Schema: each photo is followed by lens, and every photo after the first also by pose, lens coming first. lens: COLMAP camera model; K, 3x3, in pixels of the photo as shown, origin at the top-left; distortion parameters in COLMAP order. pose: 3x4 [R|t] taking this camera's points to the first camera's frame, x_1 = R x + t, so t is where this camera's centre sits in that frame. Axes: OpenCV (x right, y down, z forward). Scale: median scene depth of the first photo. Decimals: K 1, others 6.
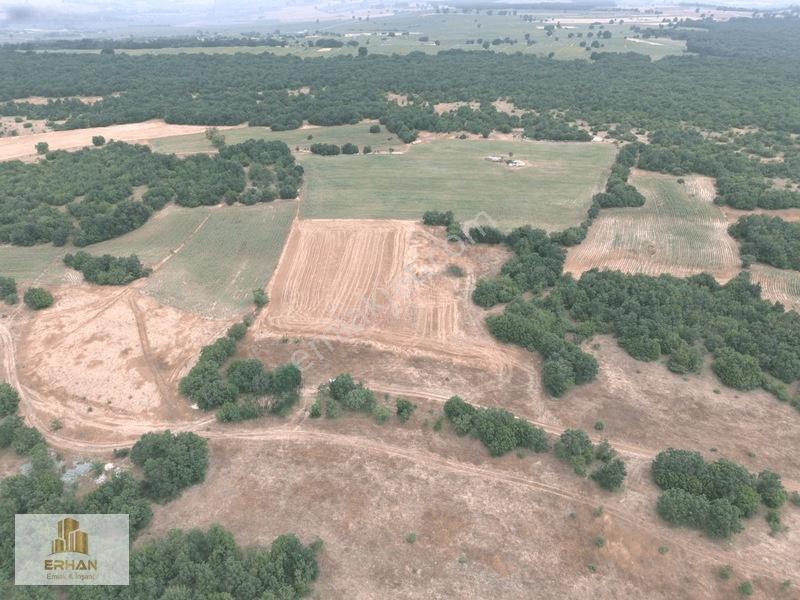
lens RADIAL K [[561.2, 0, 396.9], [0, 561.2, 301.2], [0, 0, 1]] dist [0.053430, -0.034958]
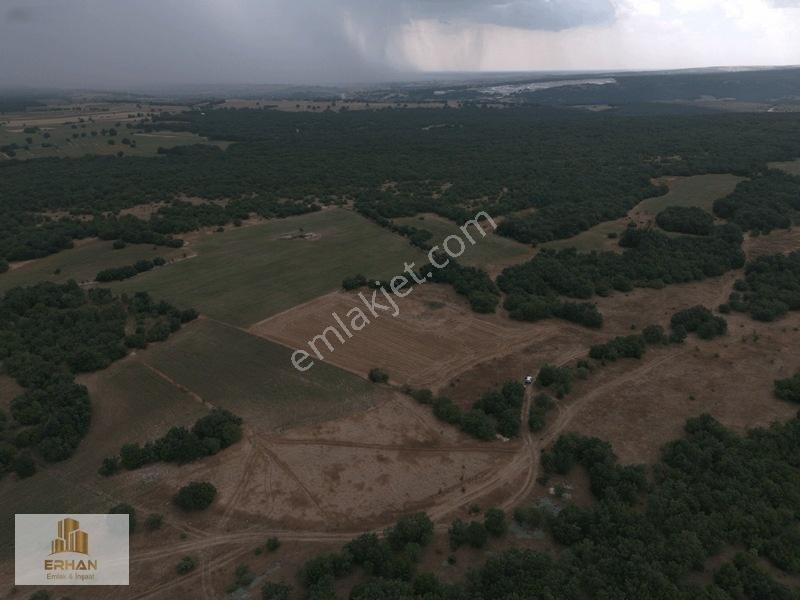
lens RADIAL K [[561.2, 0, 400.0], [0, 561.2, 303.3], [0, 0, 1]] dist [0.053430, -0.034958]
pose [[0.593774, -0.313668, 0.740976, -0.973428], [0.411191, 0.909849, 0.055652, -0.175967], [-0.691632, 0.271638, 0.669222, 0.218363]]
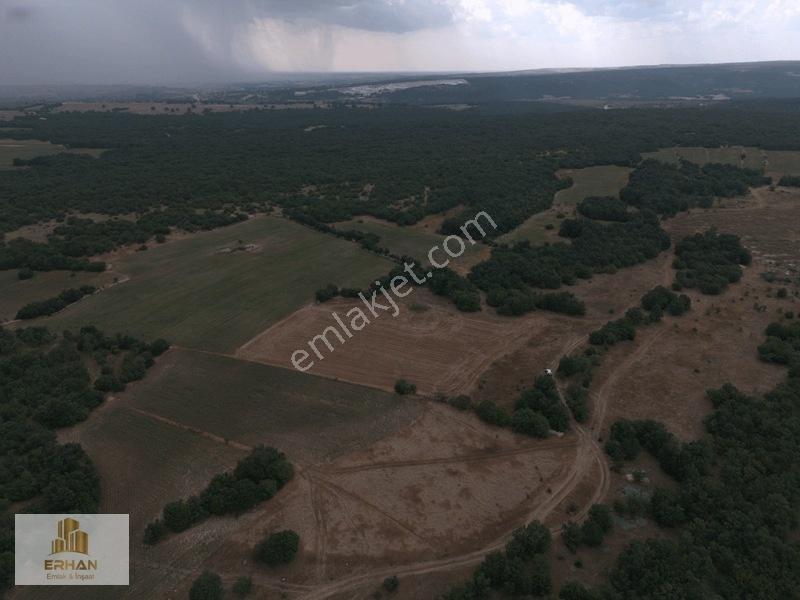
lens RADIAL K [[561.2, 0, 400.4], [0, 561.2, 301.1], [0, 0, 1]] dist [0.053430, -0.034958]
pose [[0.379339, -0.356996, 0.853613, -1.076927], [0.472137, 0.868103, 0.153242, -0.308136], [-0.795731, 0.344892, 0.497857, 0.439901]]
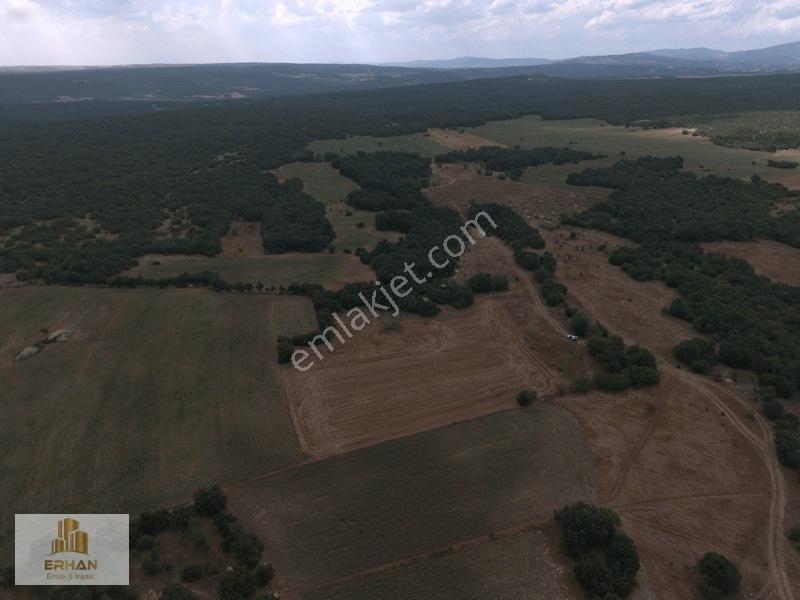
lens RADIAL K [[561.2, 0, 399.7], [0, 561.2, 297.4], [0, 0, 1]] dist [0.053430, -0.034958]
pose [[-0.403641, -0.349620, 0.845482, -0.944767], [0.463536, 0.718578, 0.518440, -0.762233], [-0.788802, 0.601175, -0.127986, 1.204751]]
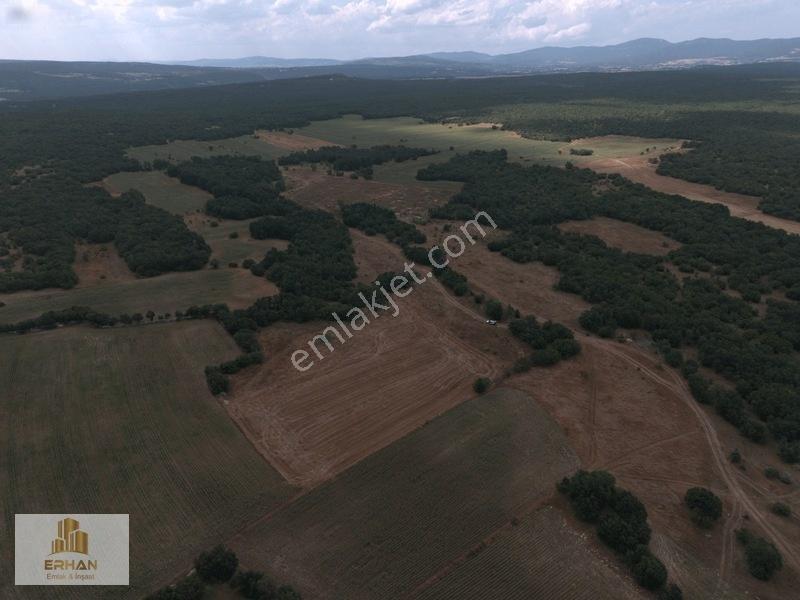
lens RADIAL K [[561.2, 0, 399.8], [0, 561.2, 295.6], [0, 0, 1]] dist [0.053430, -0.034958]
pose [[-0.685864, -0.277143, 0.672891, -0.802190], [0.367198, 0.666510, 0.648792, -0.854492], [-0.628296, 0.692067, -0.355369, 1.358377]]
